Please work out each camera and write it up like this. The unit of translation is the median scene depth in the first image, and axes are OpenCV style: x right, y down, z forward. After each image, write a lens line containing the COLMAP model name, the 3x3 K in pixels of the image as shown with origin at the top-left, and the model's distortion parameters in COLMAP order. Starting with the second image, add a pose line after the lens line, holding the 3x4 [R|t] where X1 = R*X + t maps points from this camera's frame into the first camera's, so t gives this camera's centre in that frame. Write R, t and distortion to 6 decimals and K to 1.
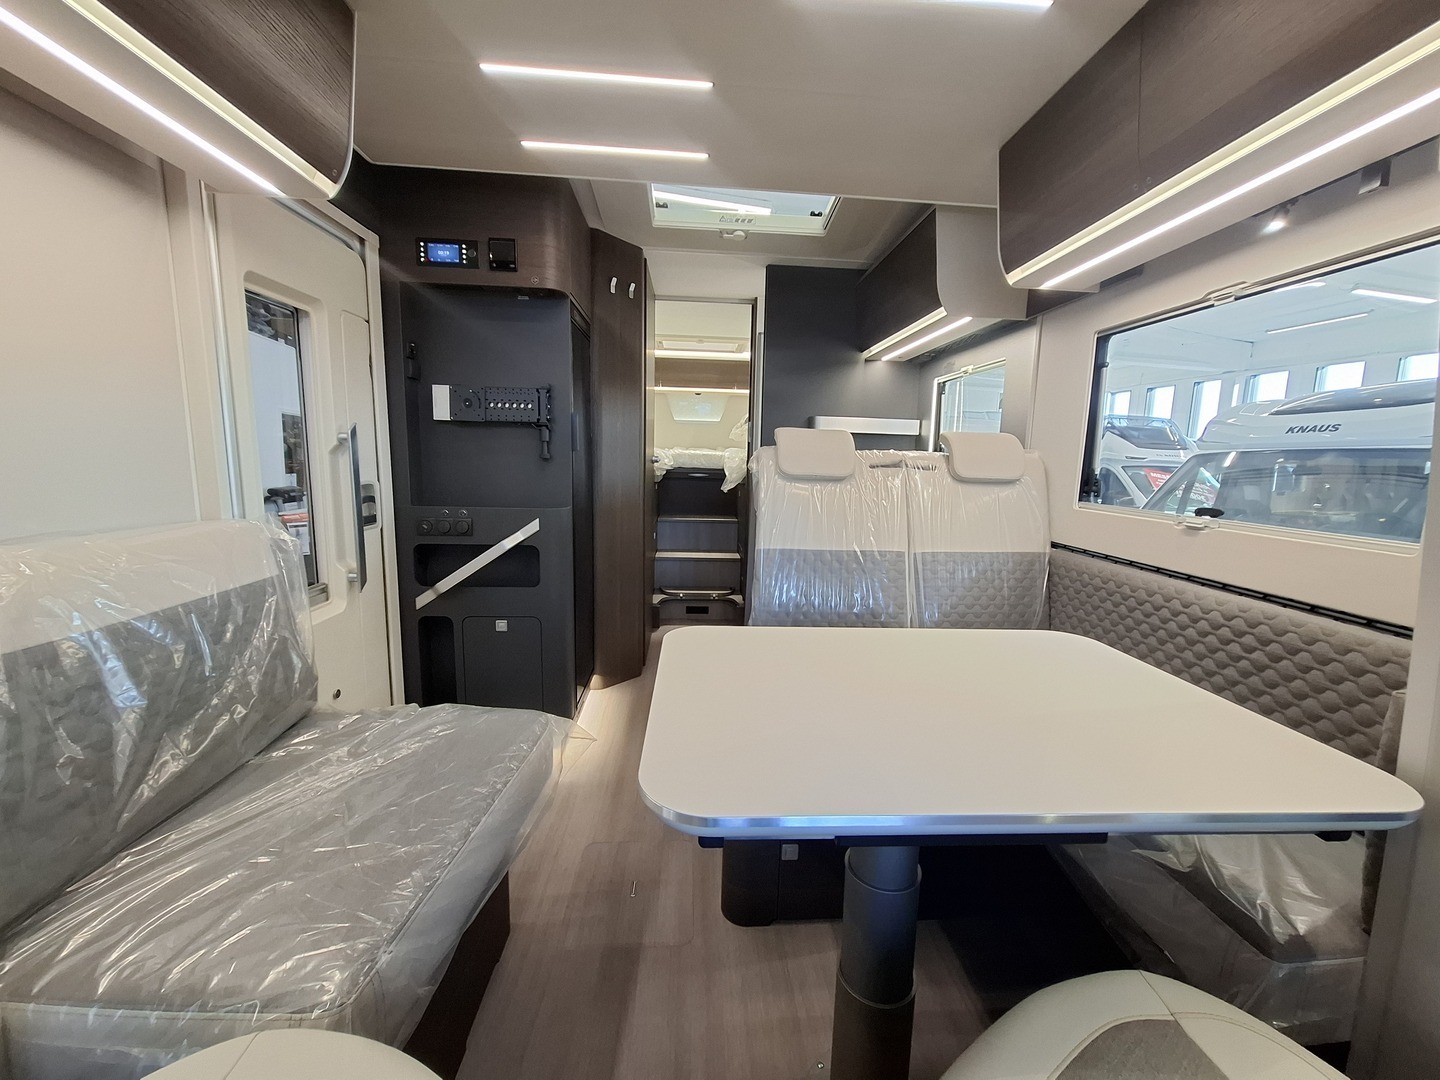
lens RADIAL K [[564.2, 0, 728.4], [0, 564.2, 535.2], [0, 0, 1]] dist [-0.006356, 0.000254]
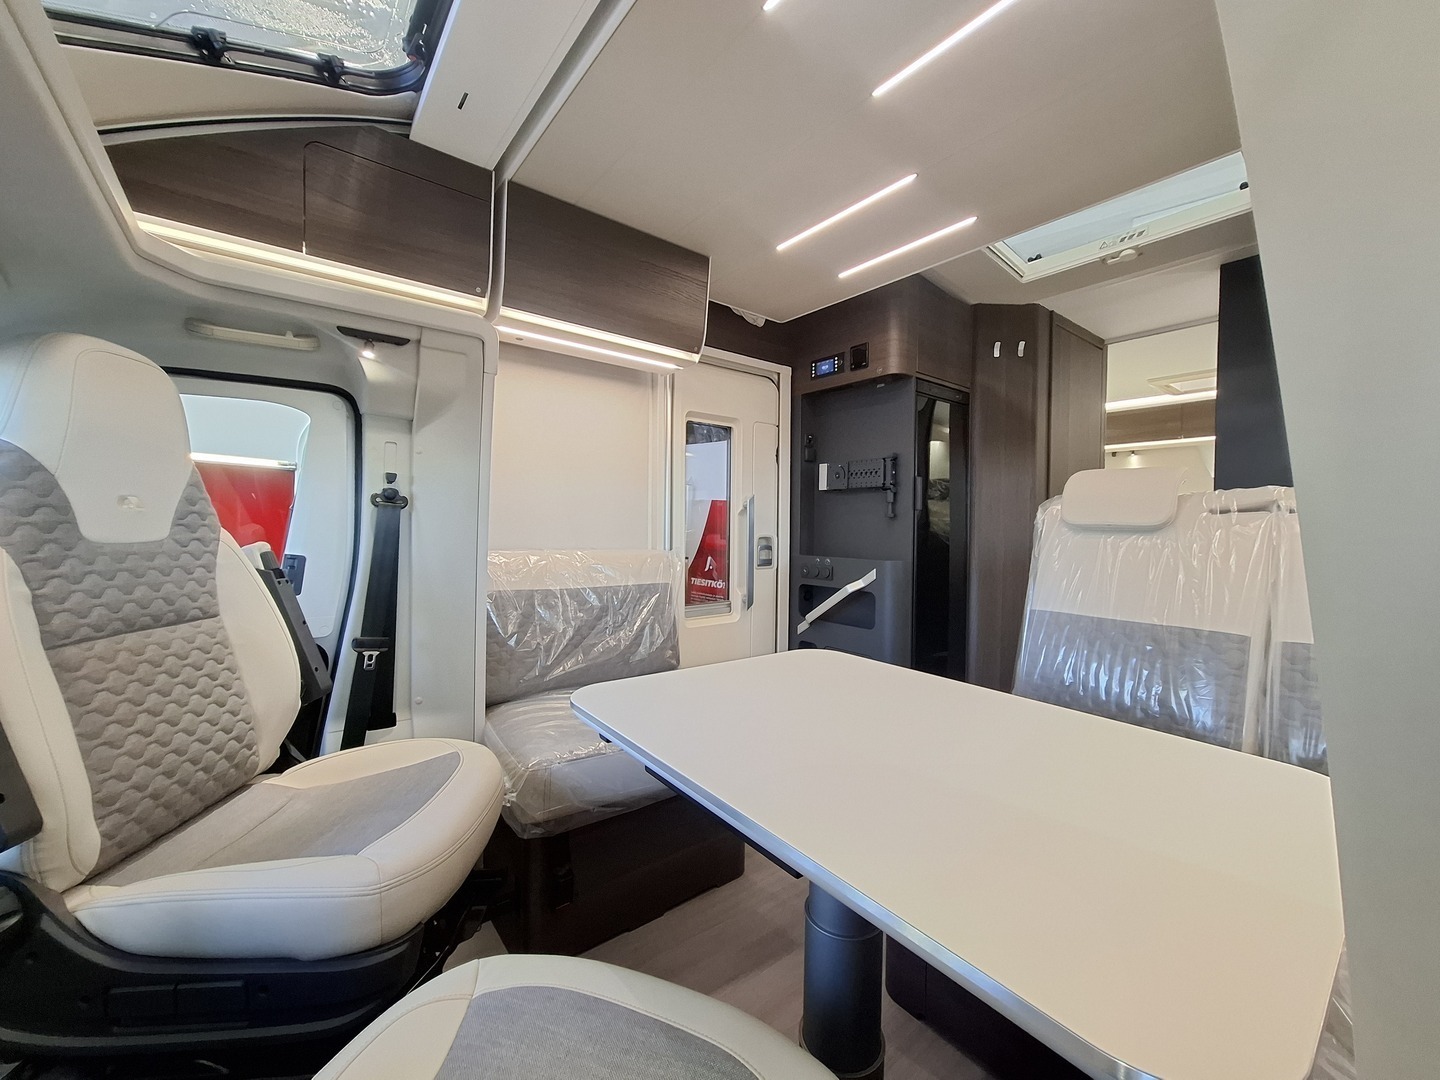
lens RADIAL K [[564.2, 0, 728.4], [0, 564.2, 535.2], [0, 0, 1]] dist [-0.006356, 0.000254]
pose [[0.565258, -0.004088, -0.824904, 0.457537], [-0.113949, 0.990014, -0.082988, 0.032839], [0.817006, 0.140907, 0.559148, 0.110289]]
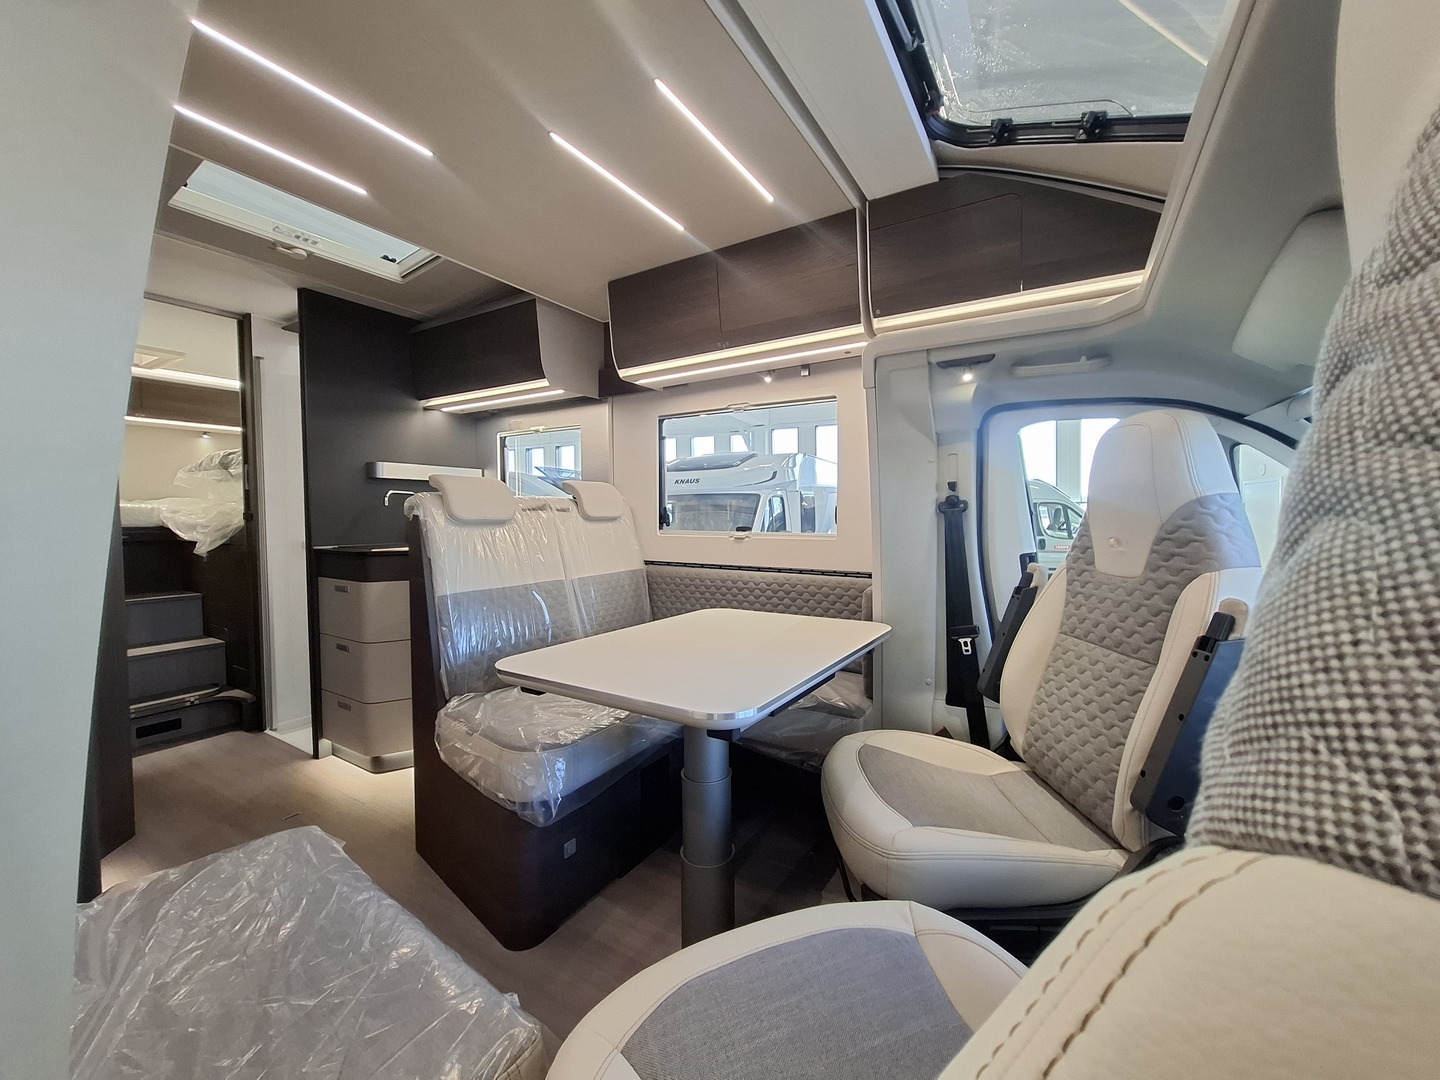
lens RADIAL K [[564.2, 0, 728.4], [0, 564.2, 535.2], [0, 0, 1]] dist [-0.006356, 0.000254]
pose [[0.581354, -0.063878, 0.811140, -0.400775], [0.131119, 0.991239, -0.015914, -0.000660], [-0.803017, 0.115607, 0.584636, 0.012256]]
